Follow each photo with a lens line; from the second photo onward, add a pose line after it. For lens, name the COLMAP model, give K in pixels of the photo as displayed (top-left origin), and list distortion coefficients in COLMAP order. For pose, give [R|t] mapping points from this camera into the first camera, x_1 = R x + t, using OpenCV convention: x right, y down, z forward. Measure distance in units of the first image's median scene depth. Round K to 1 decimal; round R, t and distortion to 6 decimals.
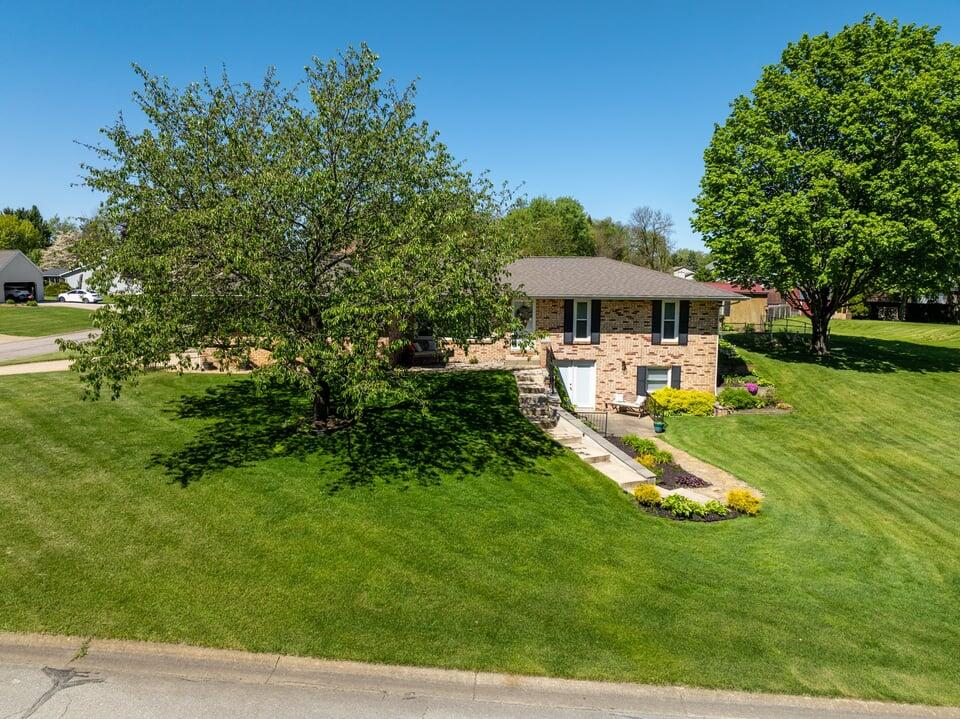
lens RADIAL K [[678.9, 0, 480.0], [0, 678.9, 359.5], [0, 0, 1]] dist [-0.036273, -0.003387]
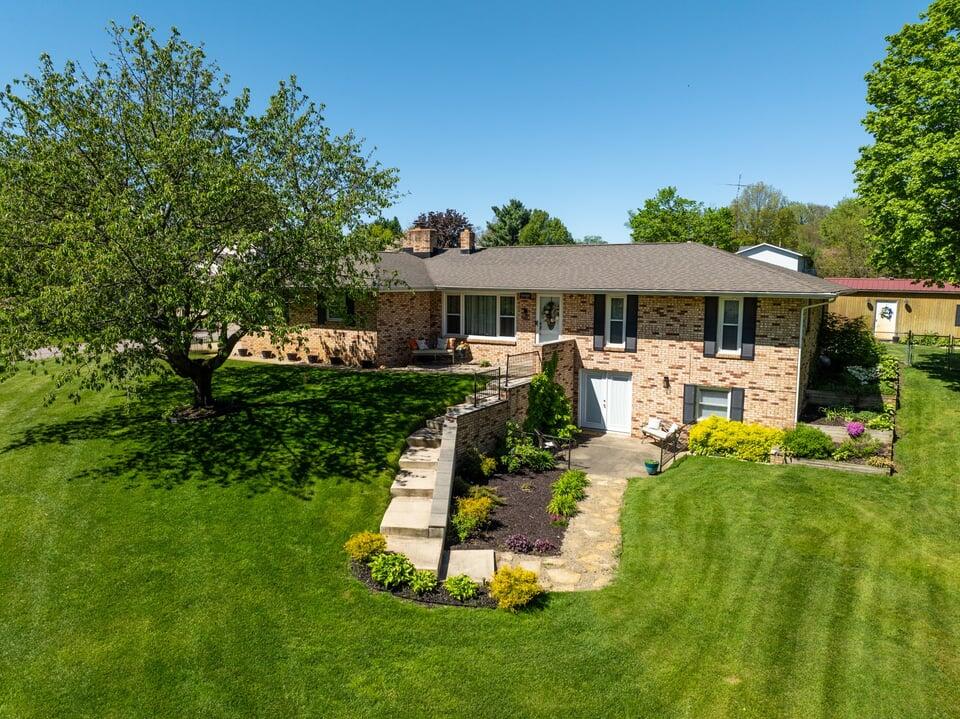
lens RADIAL K [[678.9, 0, 480.0], [0, 678.9, 359.5], [0, 0, 1]] dist [-0.036273, -0.003387]
pose [[0.865773, 0.057317, -0.497144, 0.409322], [-0.059545, 0.998161, 0.011383, -0.012694], [0.496882, 0.019747, 0.867593, 0.235621]]
